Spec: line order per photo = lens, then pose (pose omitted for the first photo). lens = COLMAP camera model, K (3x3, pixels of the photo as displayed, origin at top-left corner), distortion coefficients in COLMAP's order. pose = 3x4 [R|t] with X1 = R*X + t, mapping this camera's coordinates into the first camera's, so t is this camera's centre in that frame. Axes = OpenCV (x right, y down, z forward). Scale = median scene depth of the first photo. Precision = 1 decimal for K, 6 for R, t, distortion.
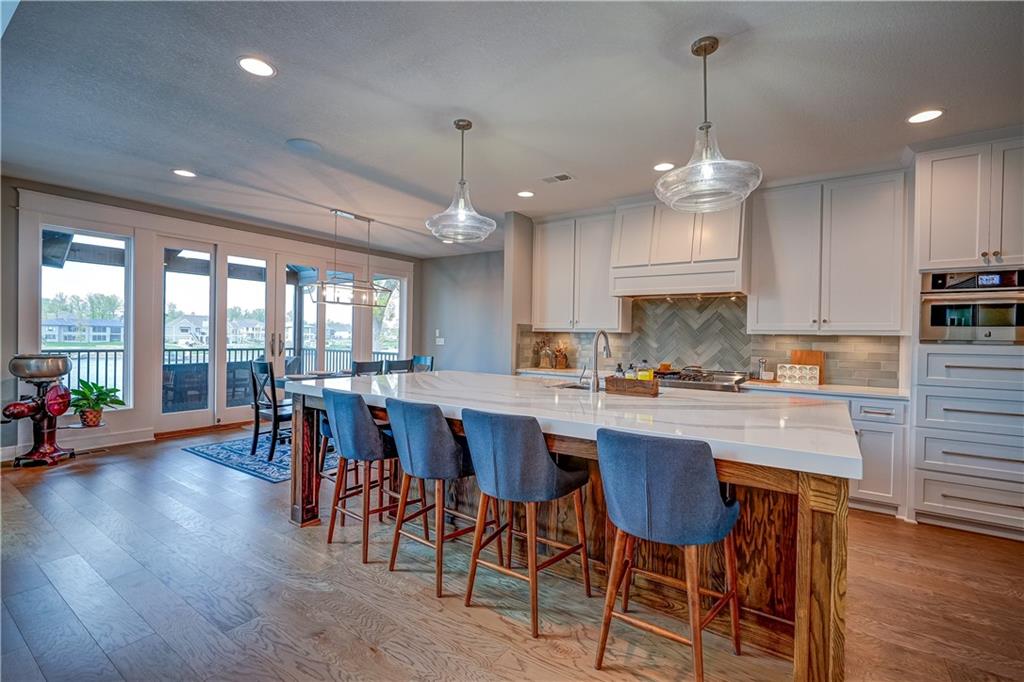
lens RADIAL K [[463.2, 0, 511.2], [0, 463.2, 341.4], [0, 0, 1]] dist [-0.008660, 0.002795]
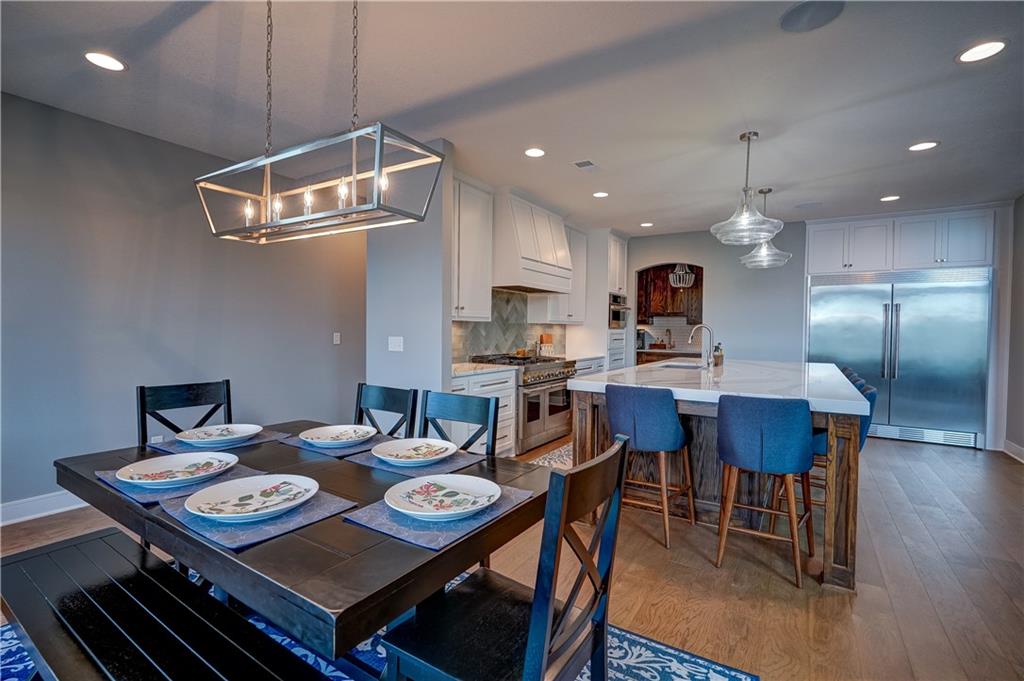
lens RADIAL K [[463.2, 0, 513.4], [0, 463.2, 337.9], [0, 0, 1]] dist [-0.008660, 0.002795]
pose [[-0.045711, -0.040013, 0.998153, -0.764832], [-0.003628, 0.999198, 0.039889, -0.024880], [-0.998948, -0.001797, -0.045820, 1.038427]]
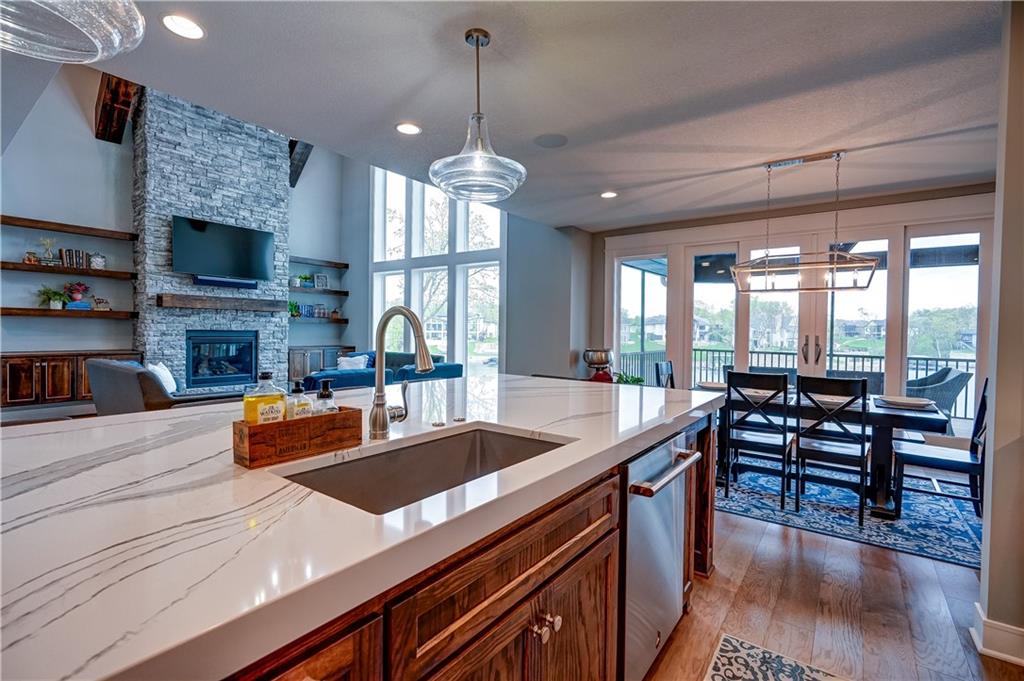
lens RADIAL K [[463.2, 0, 510.1], [0, 463.2, 338.5], [0, 0, 1]] dist [-0.008660, 0.002795]
pose [[-0.030727, 0.000571, -0.999528, 0.409466], [-0.026570, 0.999646, 0.001388, 0.001725], [0.999175, 0.026600, -0.030701, 0.703629]]
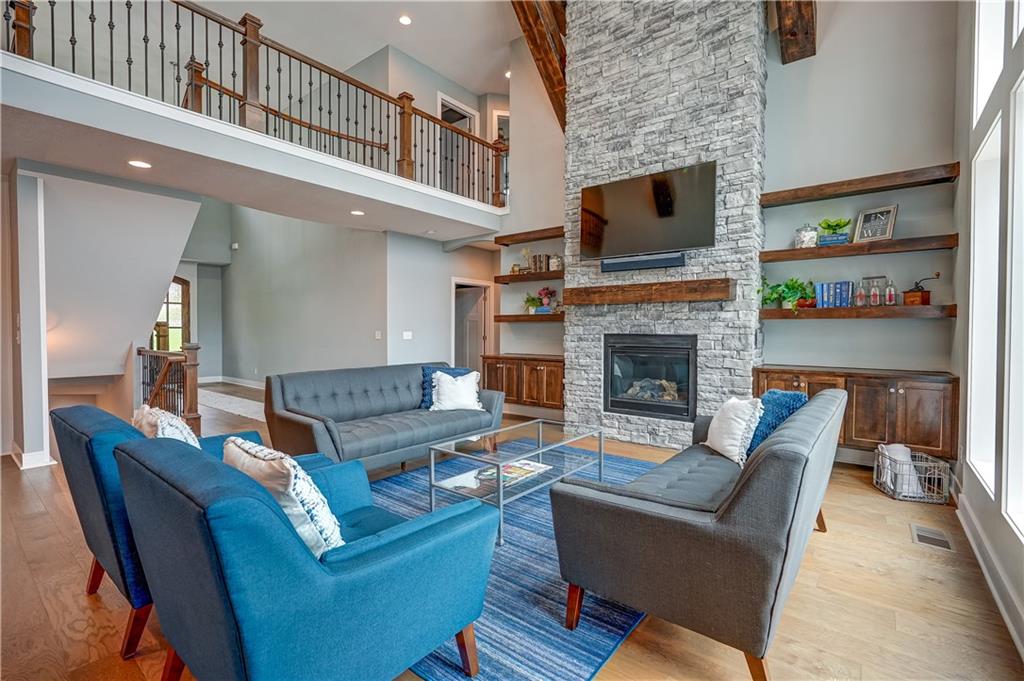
lens RADIAL K [[463.2, 0, 513.3], [0, 463.2, 335.4], [0, 0, 1]] dist [-0.008660, 0.002795]
pose [[-0.998110, -0.018634, 0.058558, -0.865050], [-0.017142, 0.999518, 0.025875, -0.017336], [-0.059012, 0.024822, -0.997949, 0.754359]]
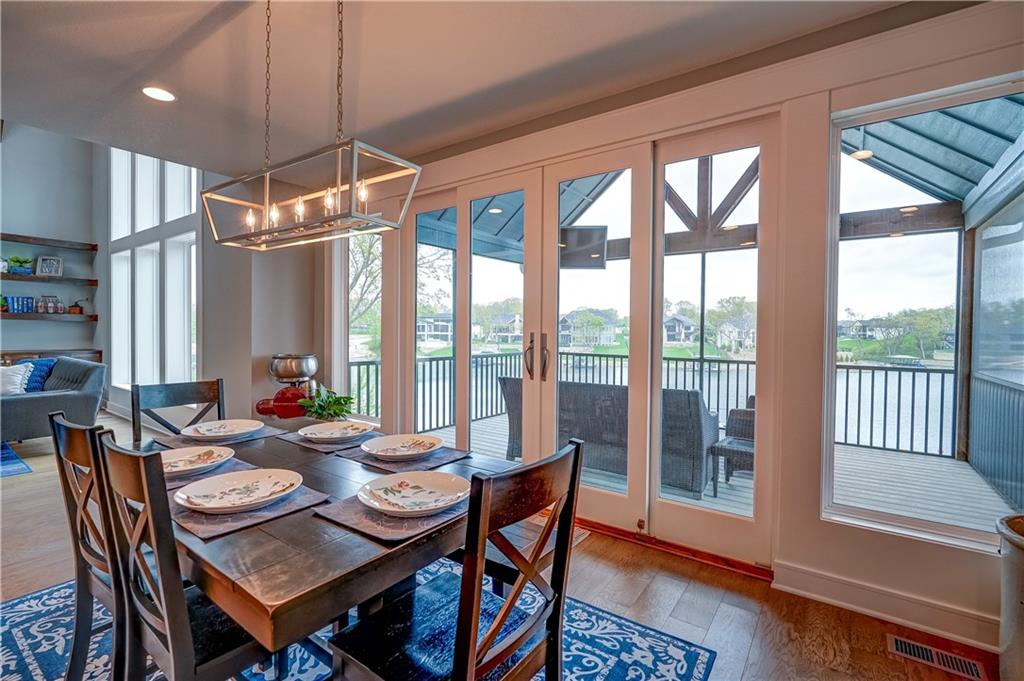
lens RADIAL K [[463.2, 0, 512.4], [0, 463.2, 340.3], [0, 0, 1]] dist [-0.008660, 0.002795]
pose [[-0.013427, 0.002099, -0.999908, -0.032734], [-0.023803, 0.999714, 0.002419, -0.013330], [0.999626, 0.023833, -0.013373, 1.355897]]
